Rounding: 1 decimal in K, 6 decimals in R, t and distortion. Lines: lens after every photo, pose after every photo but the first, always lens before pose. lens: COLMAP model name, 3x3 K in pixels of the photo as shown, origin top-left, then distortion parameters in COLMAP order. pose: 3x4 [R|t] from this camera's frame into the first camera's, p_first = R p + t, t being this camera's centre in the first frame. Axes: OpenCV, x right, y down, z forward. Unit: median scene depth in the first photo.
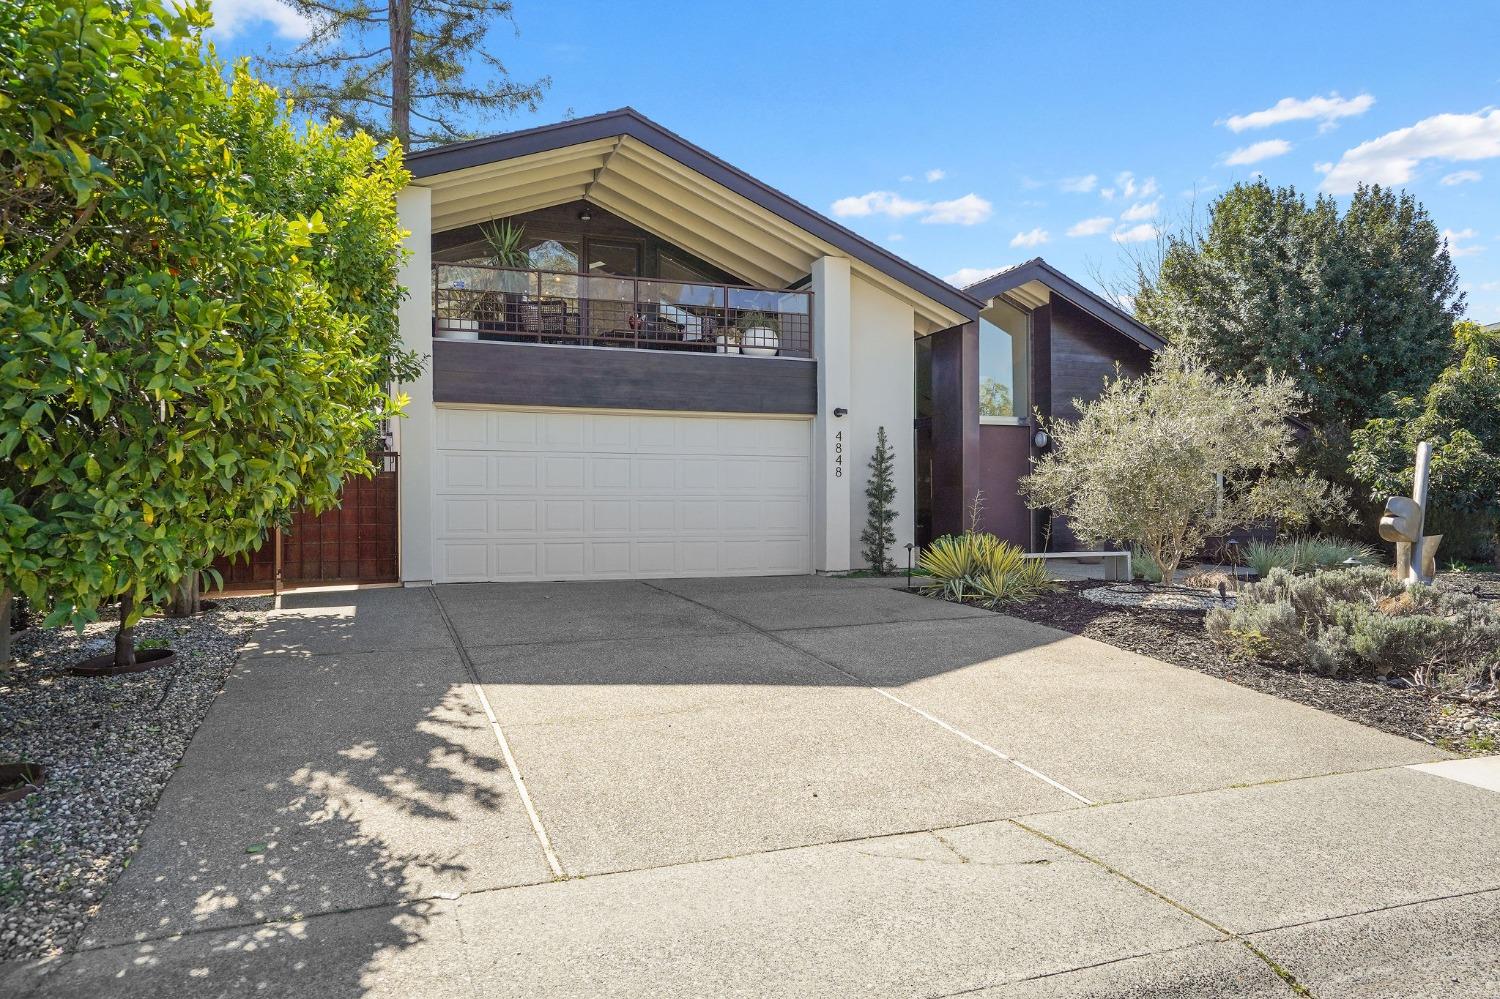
lens RADIAL K [[995.0, 0, 758.4], [0, 995.0, 502.3], [0, 0, 1]] dist [0.021876, 0.000775]
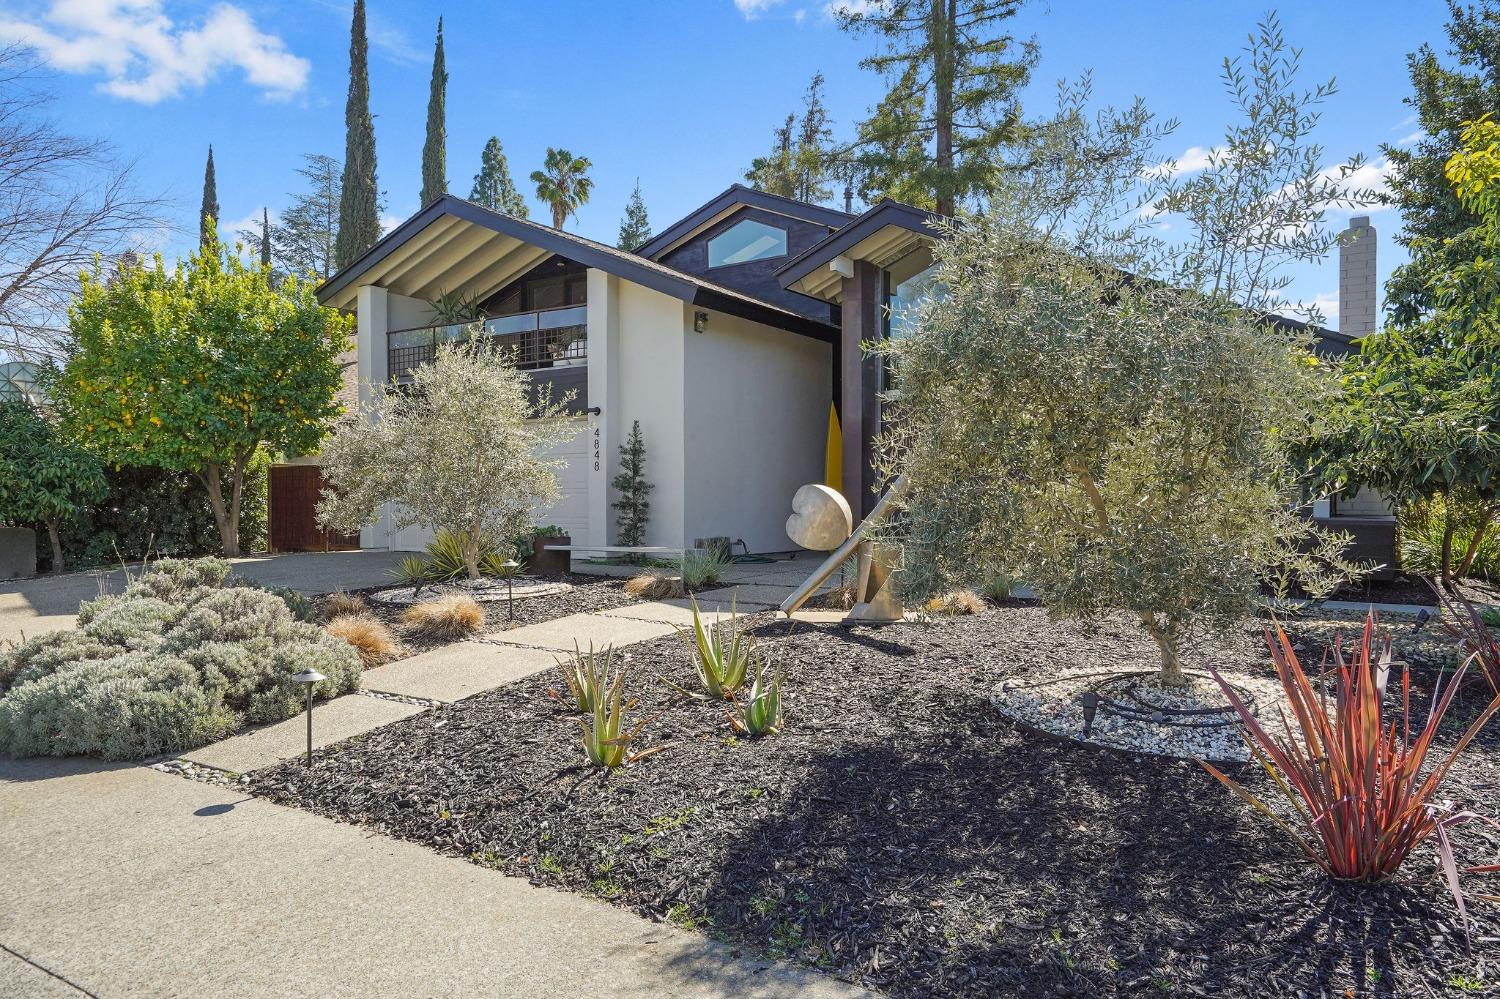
lens RADIAL K [[995.0, 0, 745.5], [0, 995.0, 504.4], [0, 0, 1]] dist [0.021876, 0.000775]
pose [[0.582744, 0.007532, -0.812621, 1.077791], [0.006901, 0.999875, 0.014216, -0.003088], [0.812627, -0.013892, 0.582619, 0.510774]]
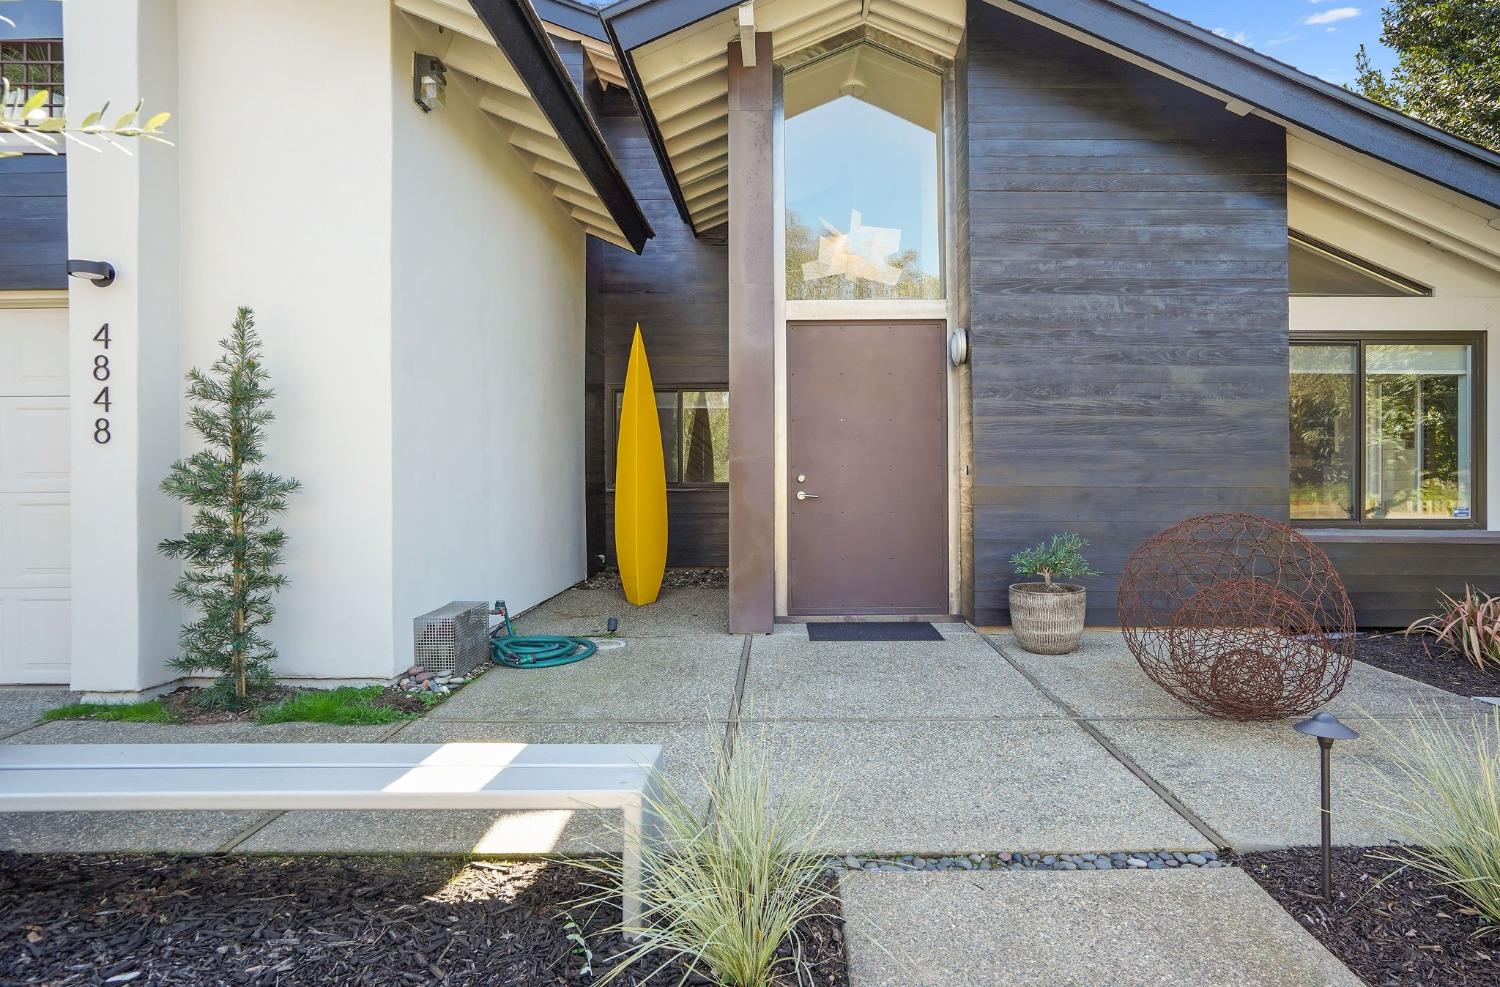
lens RADIAL K [[807.7, 0, 773.6], [0, 807.7, 471.6], [0, 0, 1]] dist [-0.001569, 0.000711]
pose [[0.926735, -0.005339, -0.375677, 0.440087], [0.008229, 0.999948, 0.006089, -0.015339], [0.375625, -0.008735, 0.926731, 0.829939]]
